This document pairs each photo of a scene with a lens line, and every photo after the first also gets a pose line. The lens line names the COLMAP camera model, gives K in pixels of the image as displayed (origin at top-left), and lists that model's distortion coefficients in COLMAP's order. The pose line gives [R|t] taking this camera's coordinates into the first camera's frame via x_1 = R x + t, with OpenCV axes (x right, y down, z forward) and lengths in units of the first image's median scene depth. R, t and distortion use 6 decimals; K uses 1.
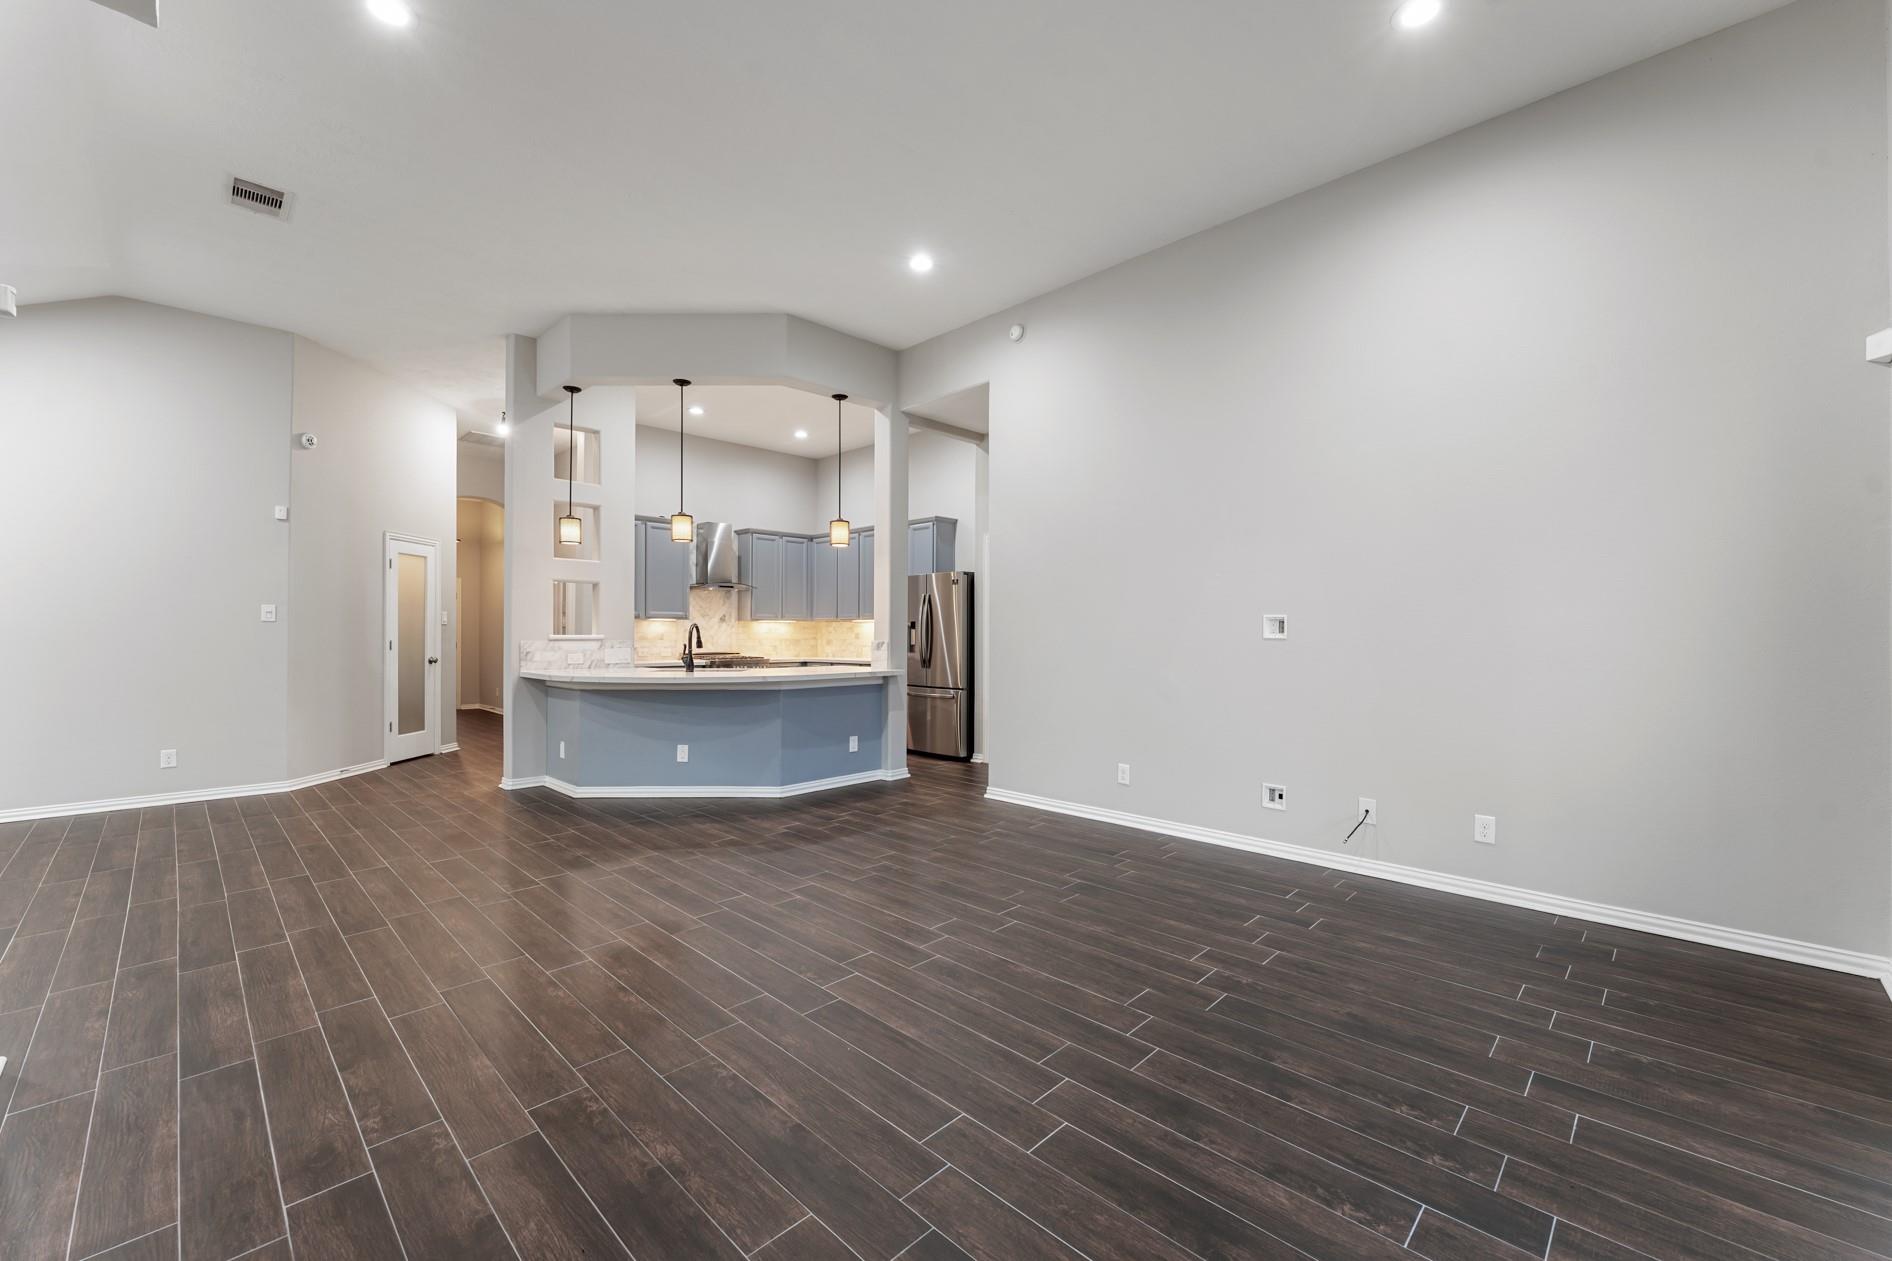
lens RADIAL K [[753.0, 0, 949.1], [0, 753.0, 634.2], [0, 0, 1]] dist [-0.003024, -0.000996]
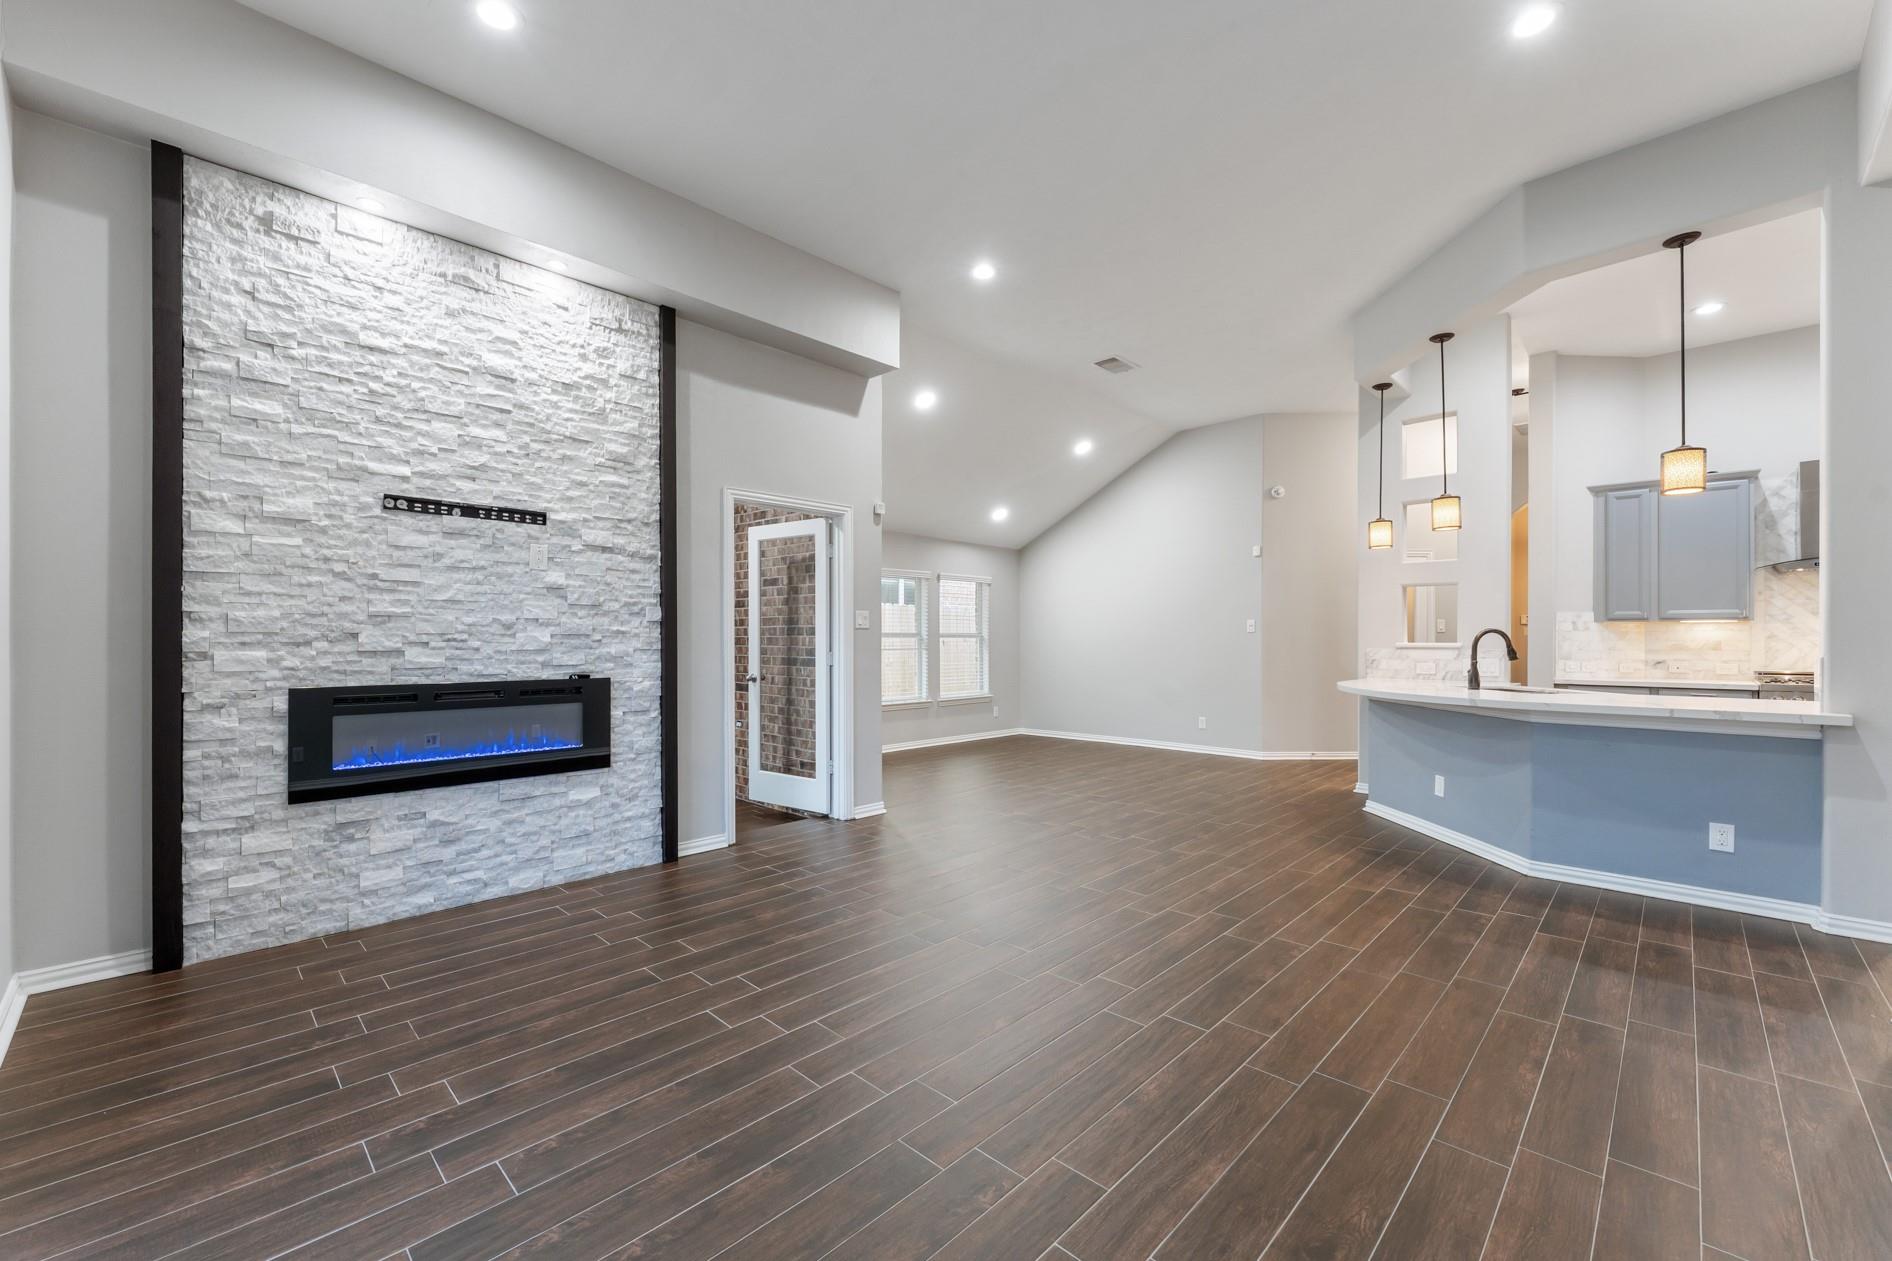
lens RADIAL K [[753.0, 0, 937.2], [0, 753.0, 639.4], [0, 0, 1]] dist [-0.003024, -0.000996]
pose [[-0.002666, -0.001642, -0.999995, 0.381824], [-0.001144, 0.999998, -0.001639, -0.000830], [0.999996, 0.001140, -0.002668, 0.361617]]
